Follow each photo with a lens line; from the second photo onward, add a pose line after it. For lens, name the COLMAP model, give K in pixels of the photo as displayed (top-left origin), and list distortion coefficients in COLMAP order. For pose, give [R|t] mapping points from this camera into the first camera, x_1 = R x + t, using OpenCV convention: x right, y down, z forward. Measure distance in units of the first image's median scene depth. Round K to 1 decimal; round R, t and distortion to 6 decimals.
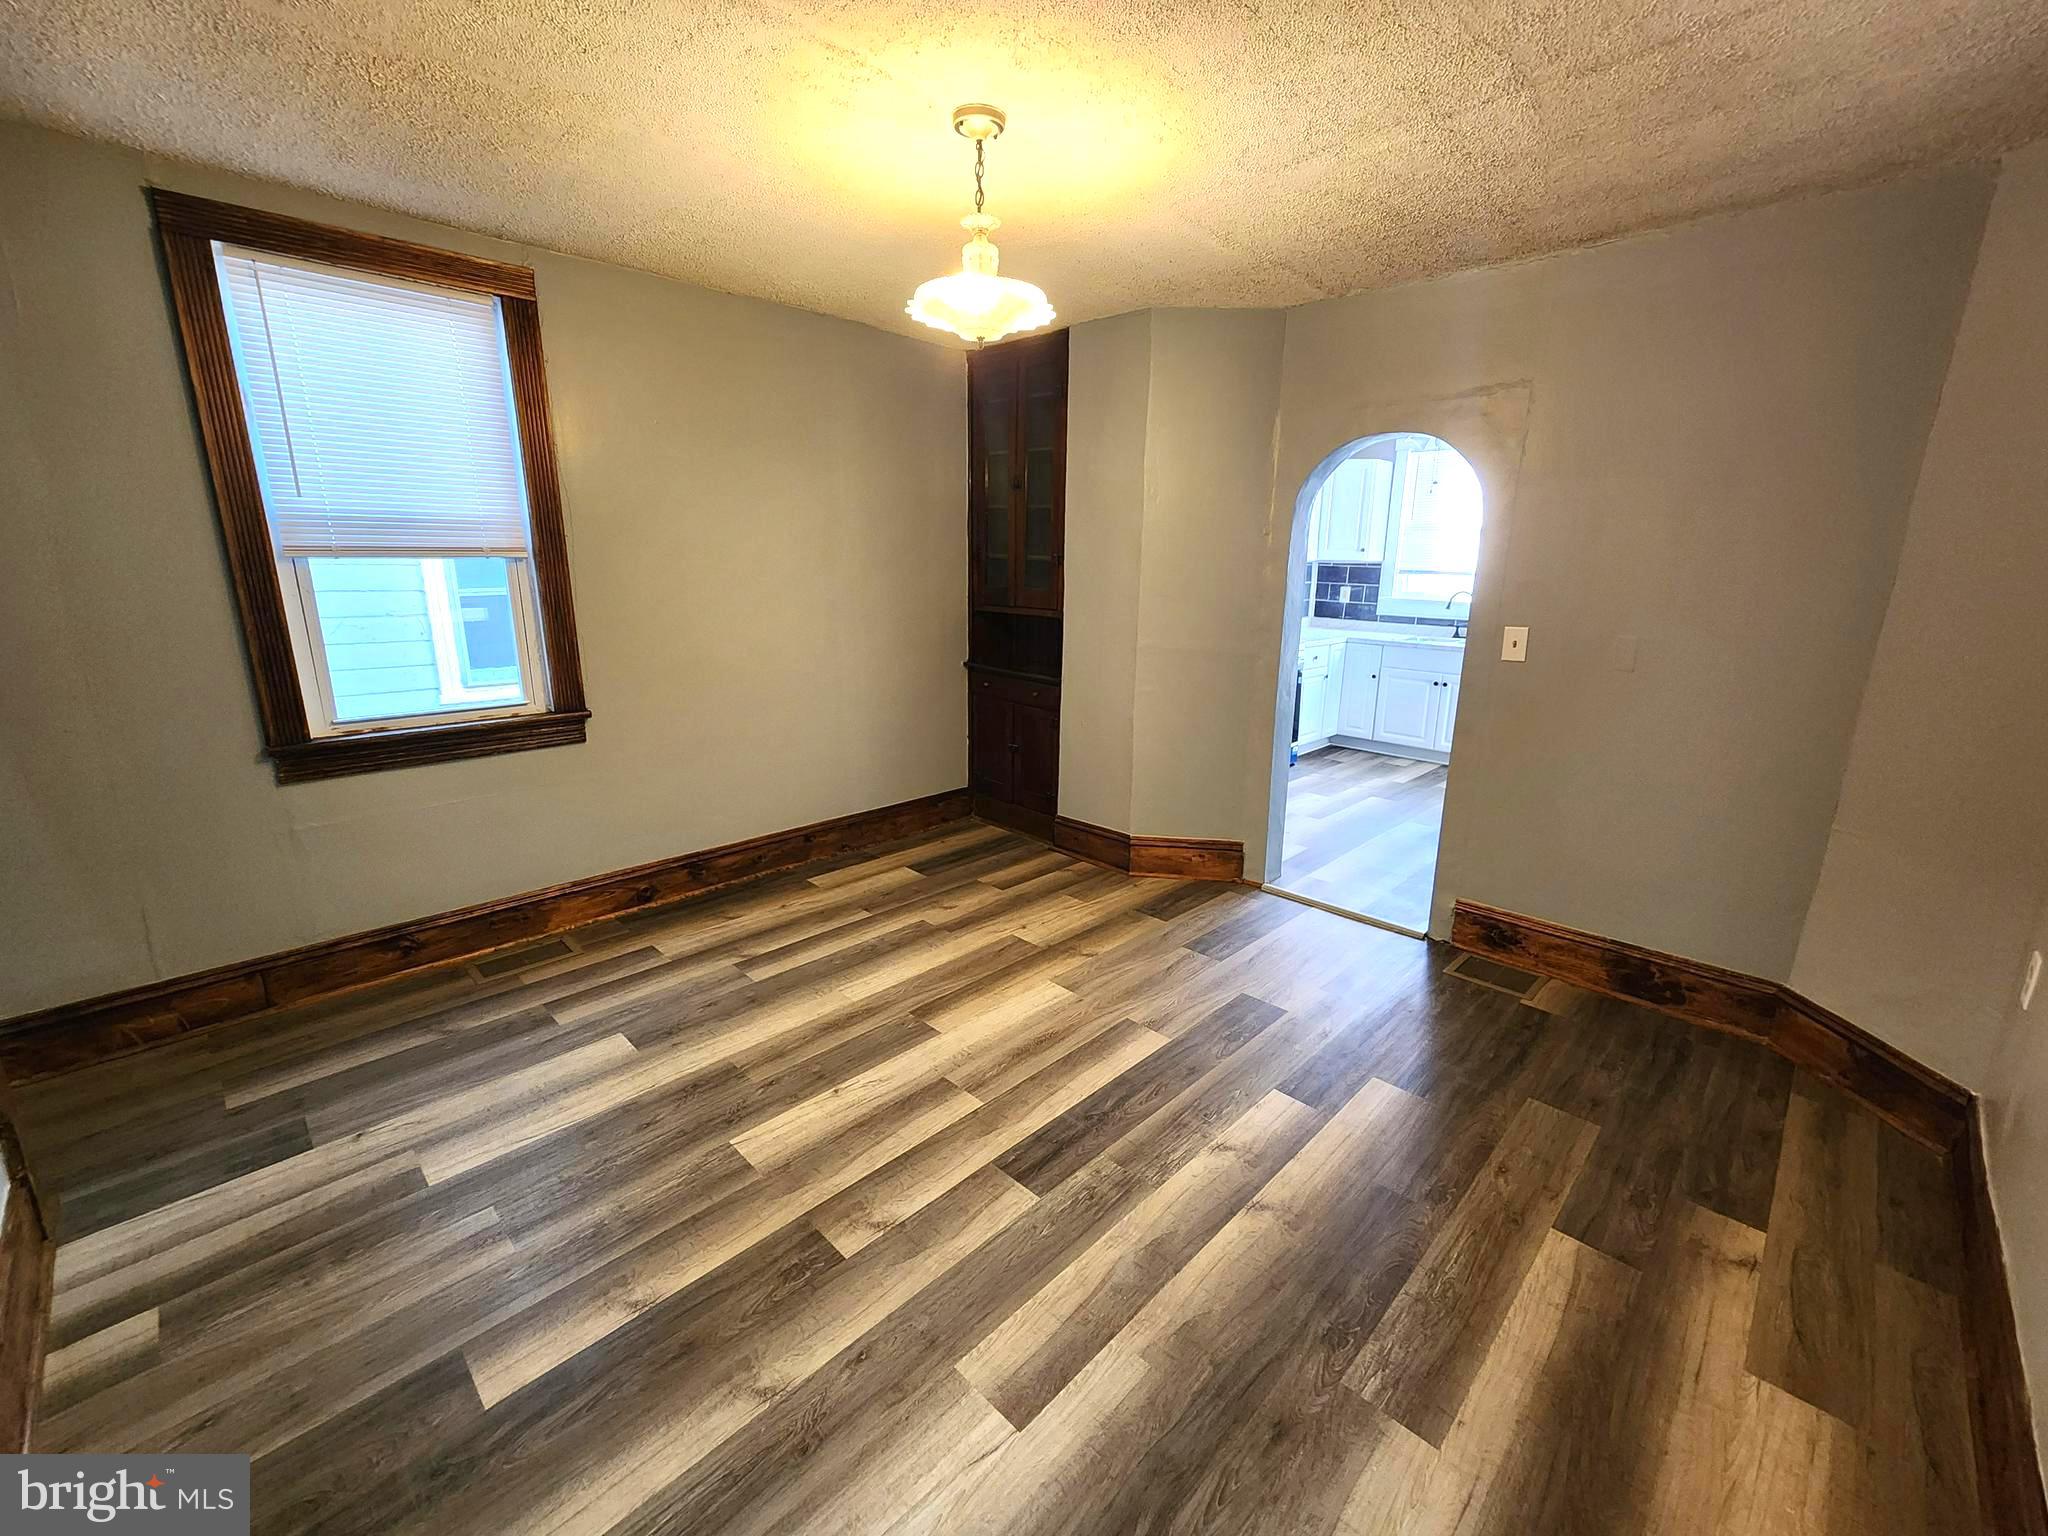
lens RADIAL K [[846.2, 0, 1042.9], [0, 846.2, 751.6], [0, 0, 1]] dist [-0.001272, 0.001282]
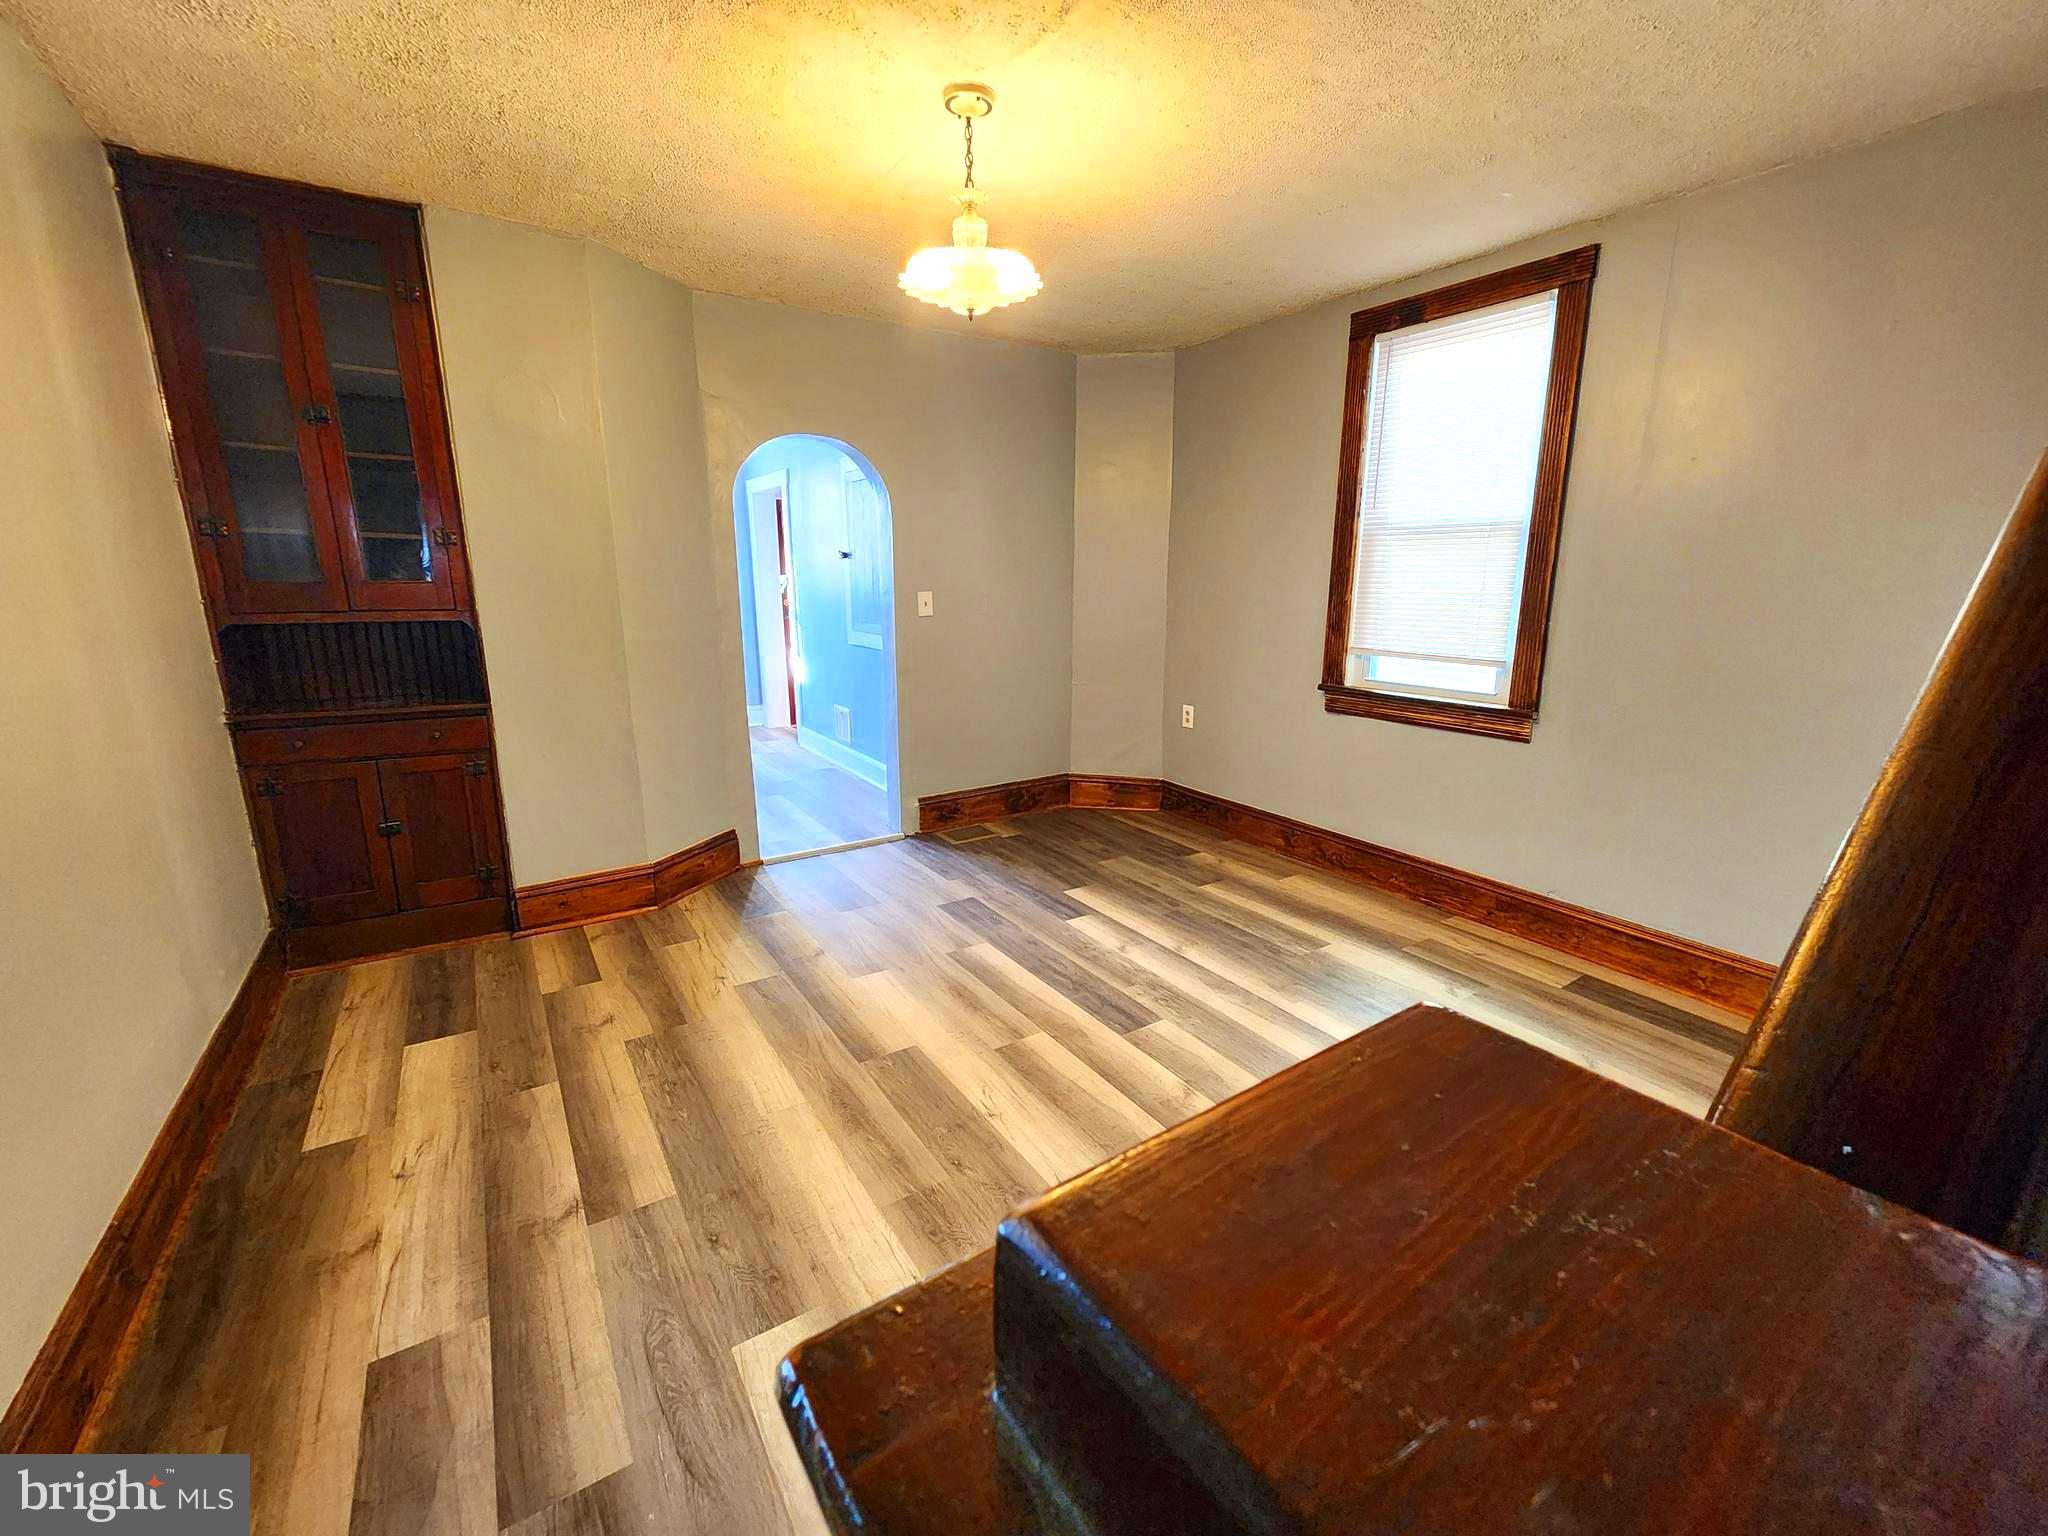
lens RADIAL K [[846.2, 0, 1031.5], [0, 846.2, 753.9], [0, 0, 1]] dist [-0.001272, 0.001282]
pose [[0.215513, -0.219121, 0.951599, -0.901707], [0.221656, 0.960038, 0.170865, -0.101725], [-0.951011, 0.174104, 0.255470, 0.590413]]
